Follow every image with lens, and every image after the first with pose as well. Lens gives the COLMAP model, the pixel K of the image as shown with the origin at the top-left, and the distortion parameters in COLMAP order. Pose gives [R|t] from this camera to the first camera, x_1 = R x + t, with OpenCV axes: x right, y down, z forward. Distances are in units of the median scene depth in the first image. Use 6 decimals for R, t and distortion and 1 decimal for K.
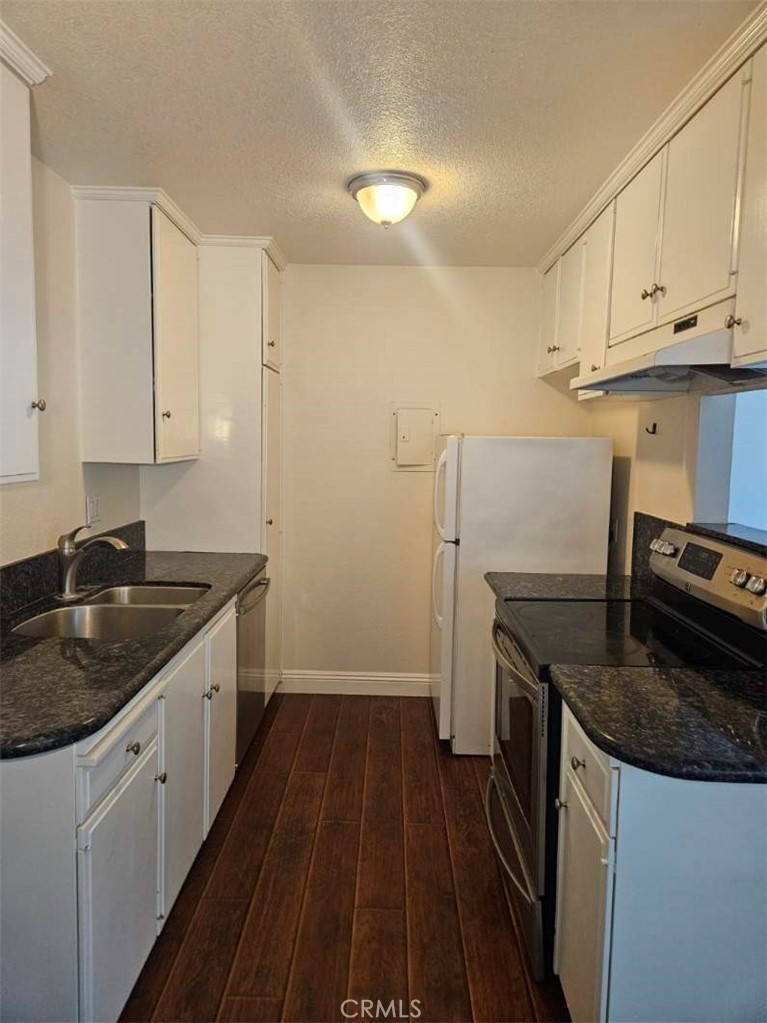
lens RADIAL K [[691.8, 0, 382.5], [0, 691.8, 504.1], [0, 0, 1]] dist [0.086045, -0.068645]
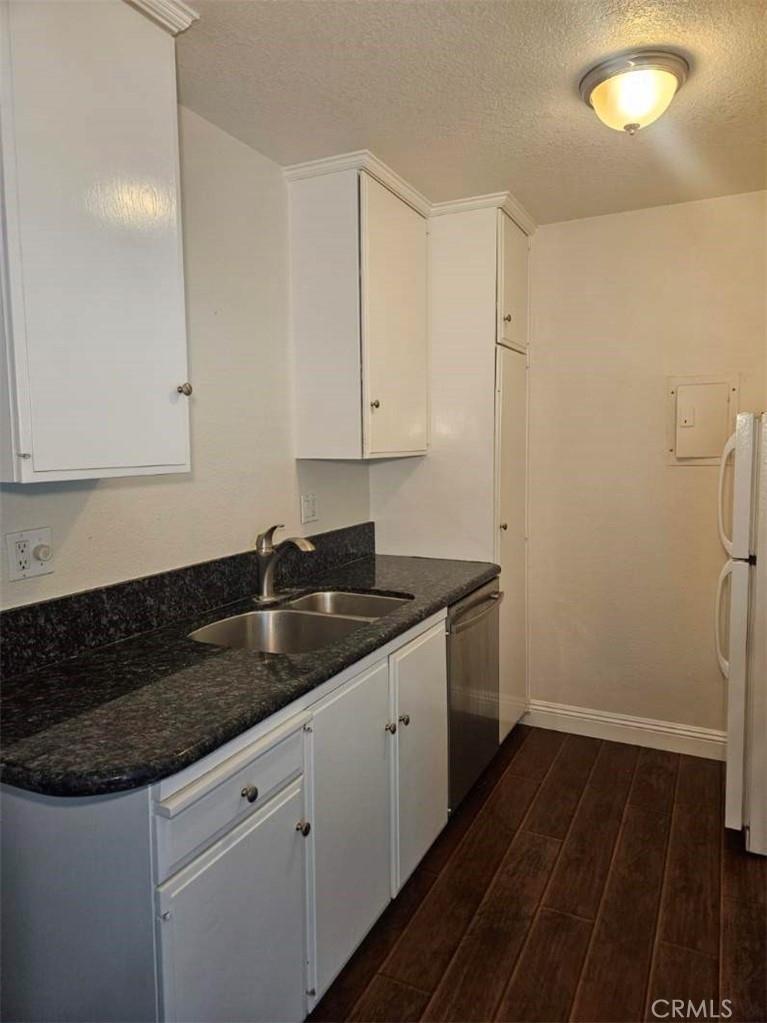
lens RADIAL K [[691.8, 0, 382.5], [0, 691.8, 504.1], [0, 0, 1]] dist [0.086045, -0.068645]
pose [[0.903122, 0.008250, -0.429304, 0.086220], [-0.011975, 0.999910, -0.005976, 0.006254], [0.429216, 0.010538, 0.903140, 0.197967]]
